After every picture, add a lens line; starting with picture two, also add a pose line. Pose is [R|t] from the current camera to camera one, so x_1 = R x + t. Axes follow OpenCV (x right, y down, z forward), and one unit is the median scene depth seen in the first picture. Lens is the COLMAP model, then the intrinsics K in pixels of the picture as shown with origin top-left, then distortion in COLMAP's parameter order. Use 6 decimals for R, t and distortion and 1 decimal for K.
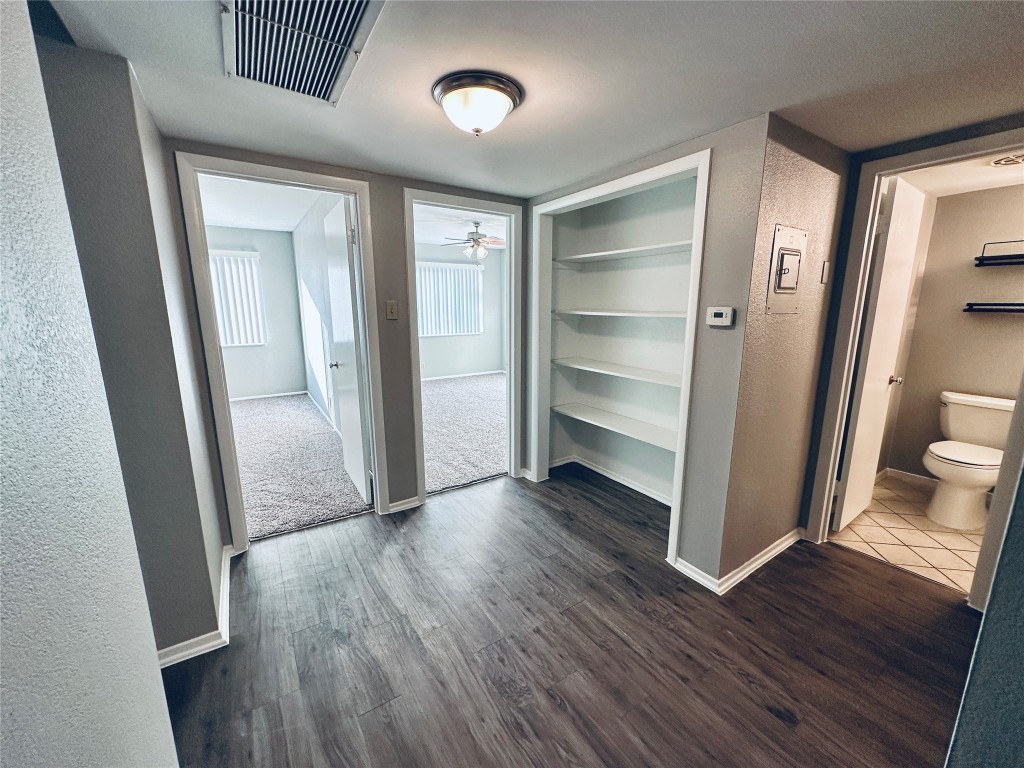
lens RADIAL K [[407.5, 0, 511.5], [0, 407.5, 383.3], [0, 0, 1]] dist [-0.001778, -0.000164]
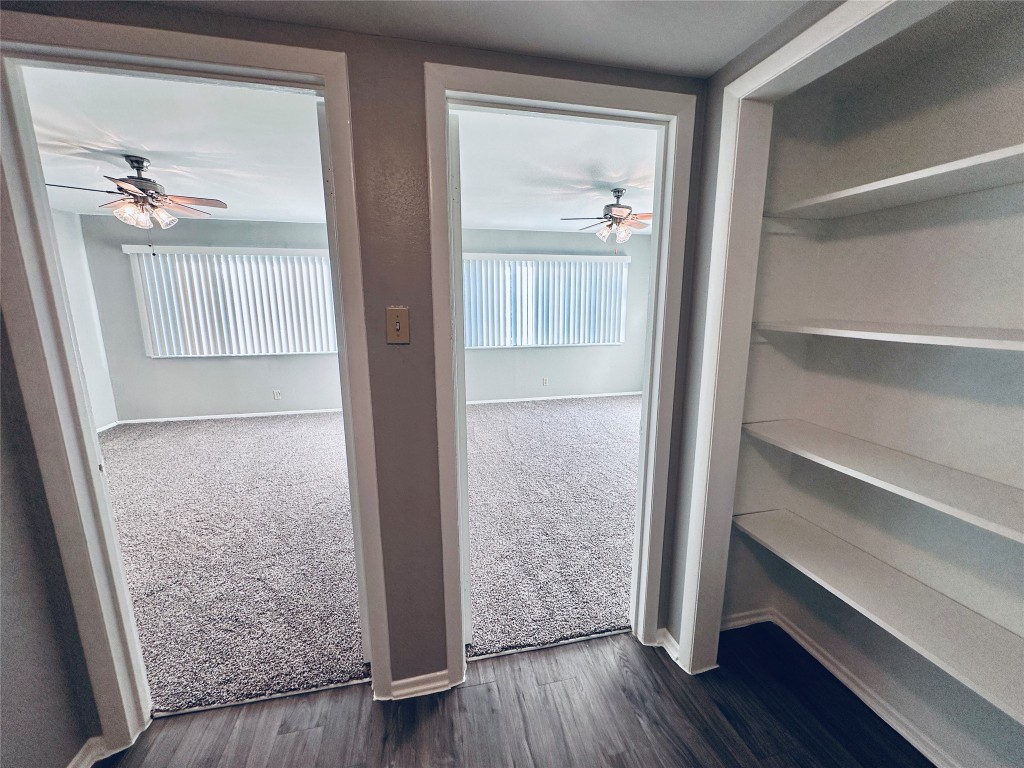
lens RADIAL K [[407.5, 0, 512.4], [0, 407.5, 380.7], [0, 0, 1]] dist [-0.001778, -0.000164]
pose [[0.936448, 0.062104, -0.345266, 0.009217], [-0.064860, 0.997888, 0.003576, -0.096705], [0.344759, 0.019046, 0.938498, 0.459785]]
